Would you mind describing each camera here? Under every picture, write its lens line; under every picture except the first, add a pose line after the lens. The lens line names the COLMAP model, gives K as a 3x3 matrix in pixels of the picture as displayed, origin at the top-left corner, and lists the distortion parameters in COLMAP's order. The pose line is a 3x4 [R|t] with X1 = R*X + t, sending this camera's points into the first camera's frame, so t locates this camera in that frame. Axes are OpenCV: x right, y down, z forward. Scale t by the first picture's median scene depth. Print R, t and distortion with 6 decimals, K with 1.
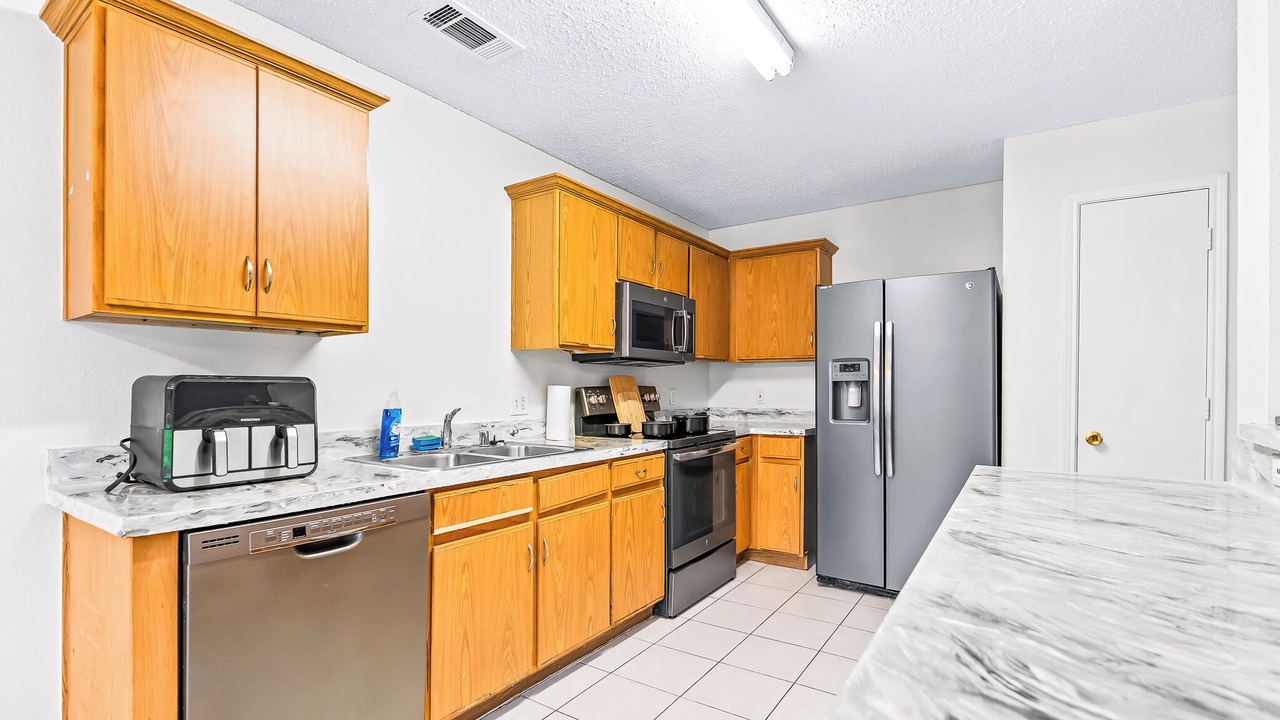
lens RADIAL K [[571.6, 0, 643.3], [0, 571.6, 385.8], [0, 0, 1]] dist [0.001386, -0.000025]
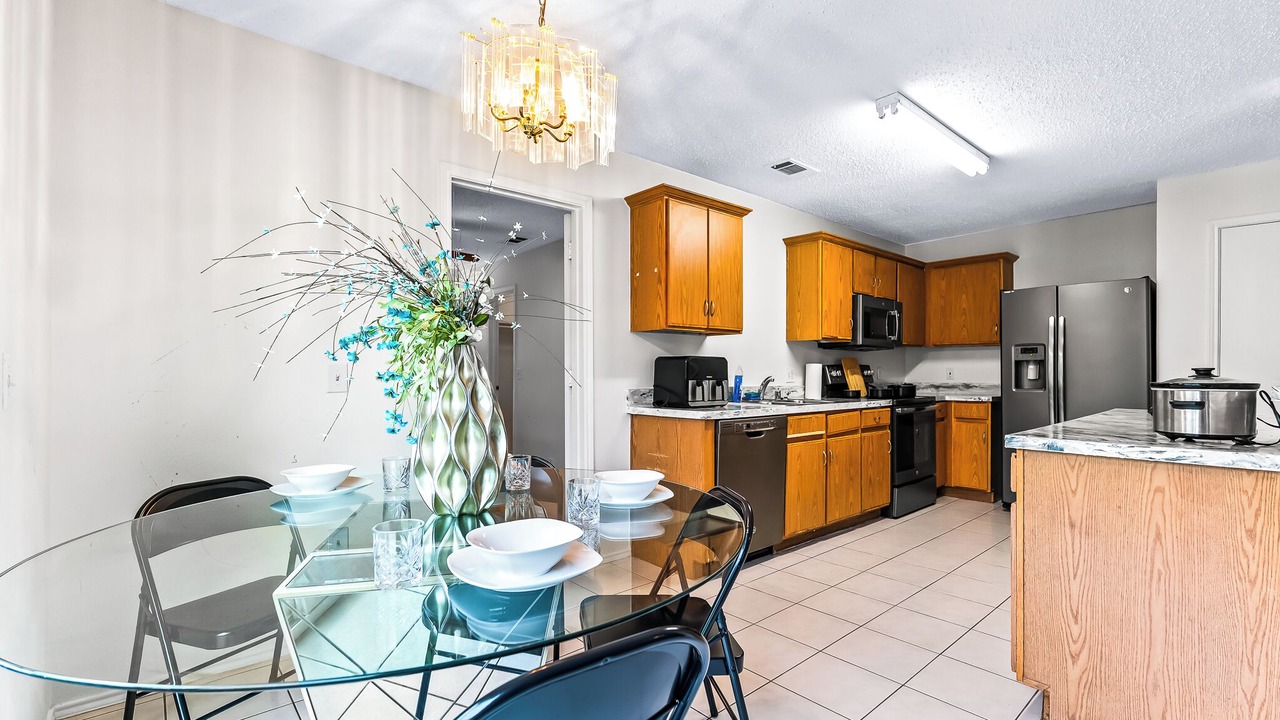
lens RADIAL K [[570.5, 0, 643.9], [0, 570.5, 367.2], [0, 0, 1]] dist [-0.001482, -0.000260]
pose [[0.969106, -0.001917, -0.246636, -0.209421], [-0.000084, 0.999967, -0.008100, 0.021017], [0.246644, 0.007871, 0.969074, -0.587023]]
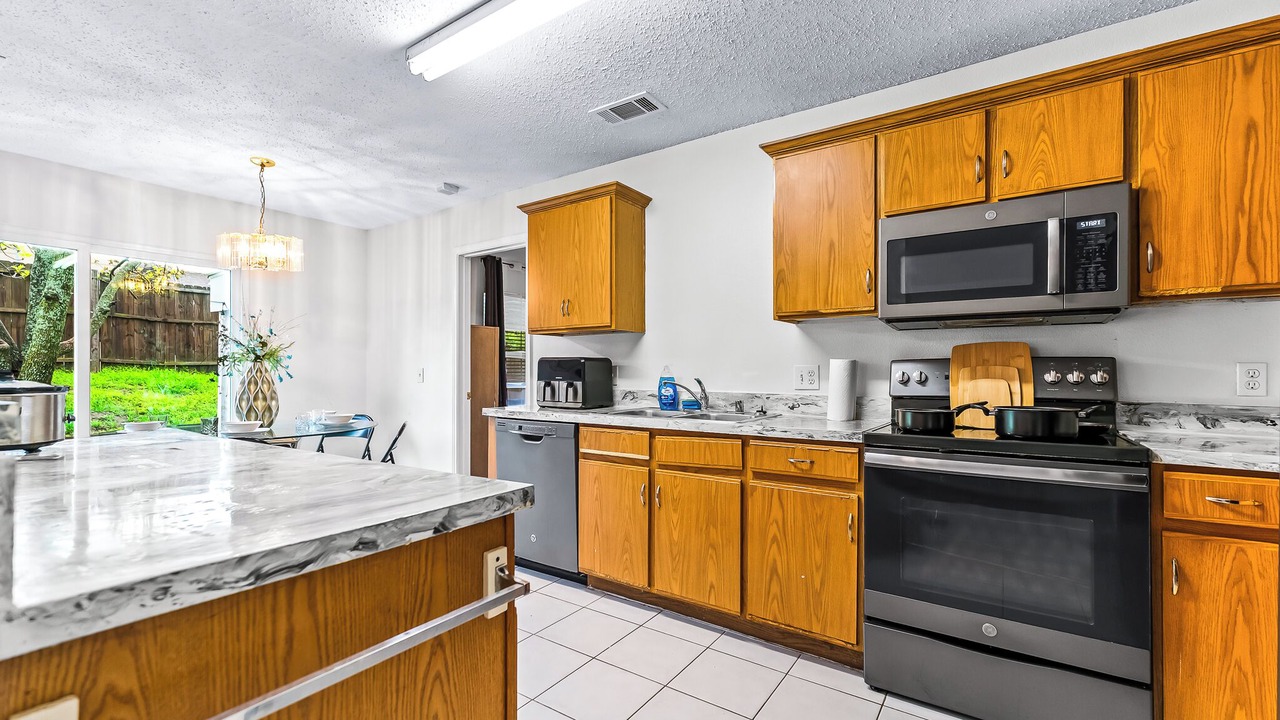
lens RADIAL K [[538.2, 0, 642.5], [0, 538.2, 368.5], [0, 0, 1]] dist [-0.000021, -0.000023]
pose [[-0.001649, -0.006007, -0.999981, 0.681198], [-0.000525, 0.999982, -0.006006, 0.019428], [0.999999, 0.000516, -0.001652, 0.688626]]
